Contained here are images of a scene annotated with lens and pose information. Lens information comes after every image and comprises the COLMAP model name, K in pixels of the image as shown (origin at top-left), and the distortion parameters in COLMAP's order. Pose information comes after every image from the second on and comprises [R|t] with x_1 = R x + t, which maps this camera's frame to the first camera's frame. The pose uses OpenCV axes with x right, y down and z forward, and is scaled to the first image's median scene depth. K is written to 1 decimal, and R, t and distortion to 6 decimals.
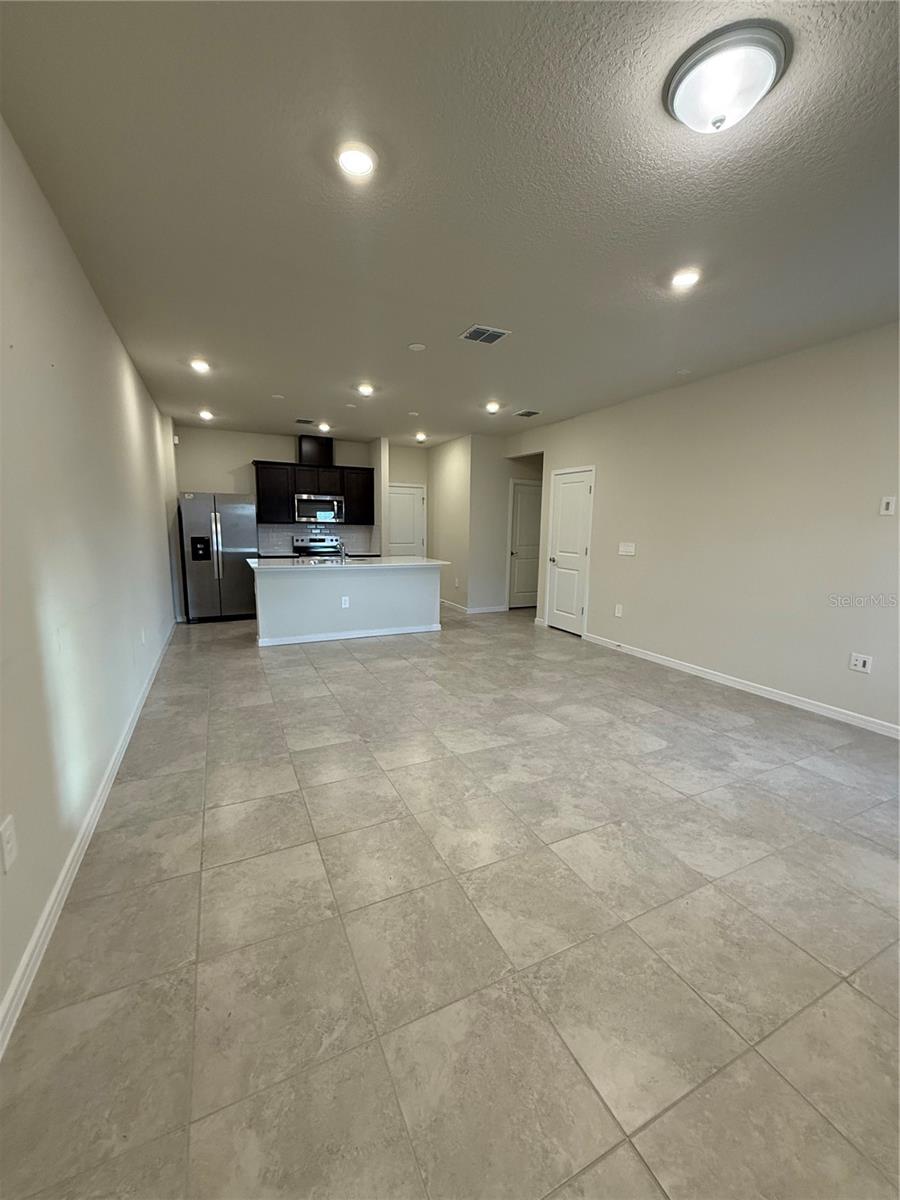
lens RADIAL K [[477.7, 0, 450.0], [0, 477.7, 600.0], [0, 0, 1]] dist [-0.000230, -0.000298]
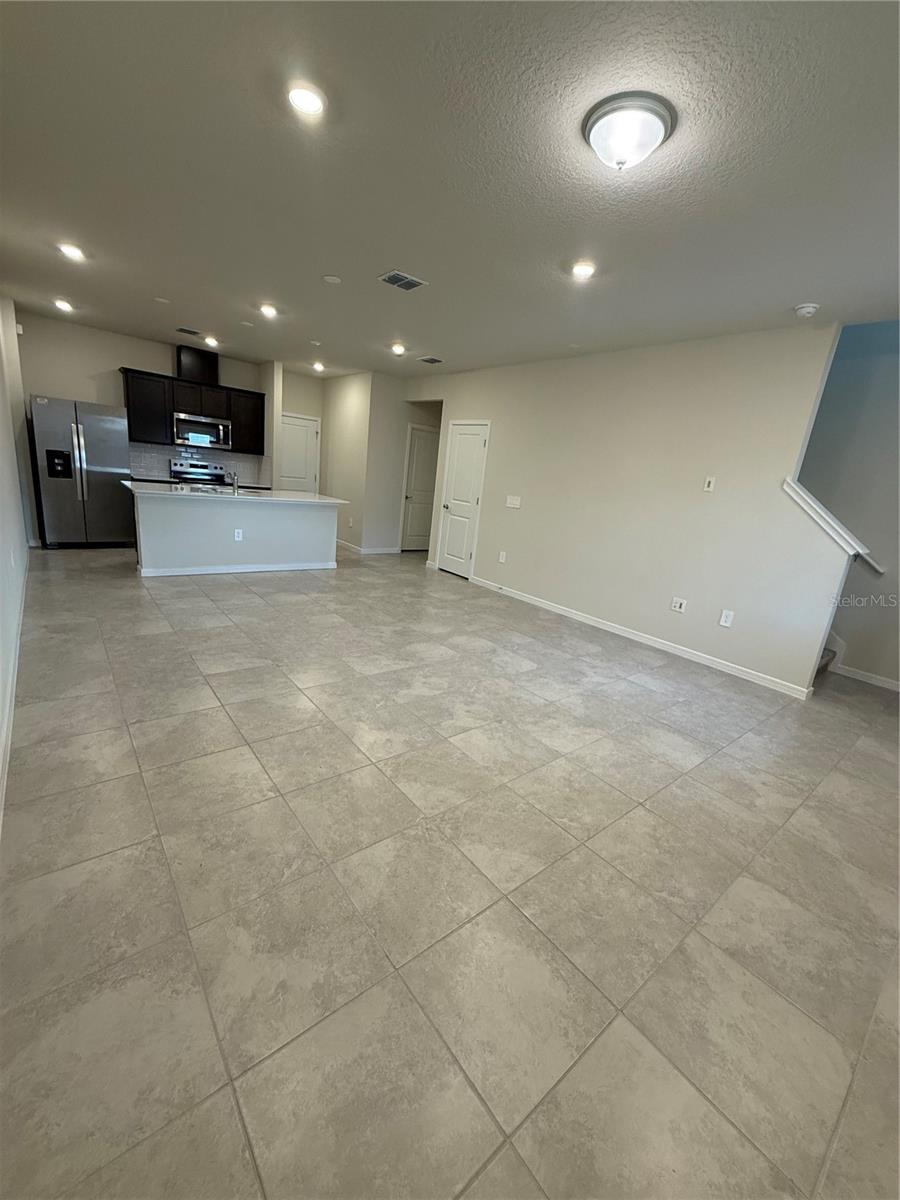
lens RADIAL K [[477.7, 0, 450.0], [0, 477.7, 600.0], [0, 0, 1]] dist [-0.000230, -0.000298]
pose [[0.968861, 0.026457, 0.246189, -0.050107], [-0.055105, 0.992379, 0.110215, 0.006707], [-0.241397, -0.120349, 0.962935, -0.078952]]
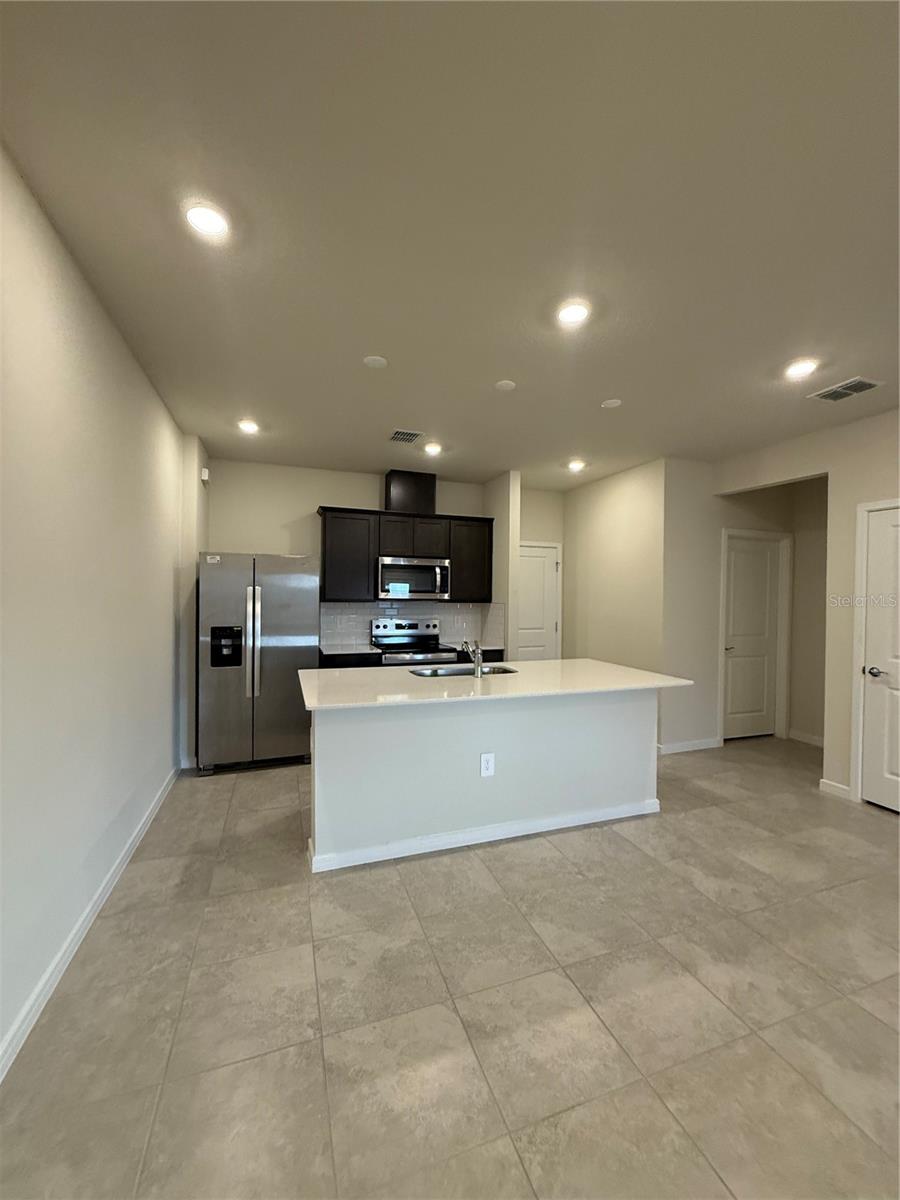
lens RADIAL K [[477.7, 0, 450.0], [0, 477.7, 600.0], [0, 0, 1]] dist [-0.000230, -0.000298]
pose [[0.994229, -0.003540, -0.107223, -0.274656], [-0.012234, 0.989195, -0.146093, -0.121486], [0.106581, 0.146561, 0.983443, 0.659825]]
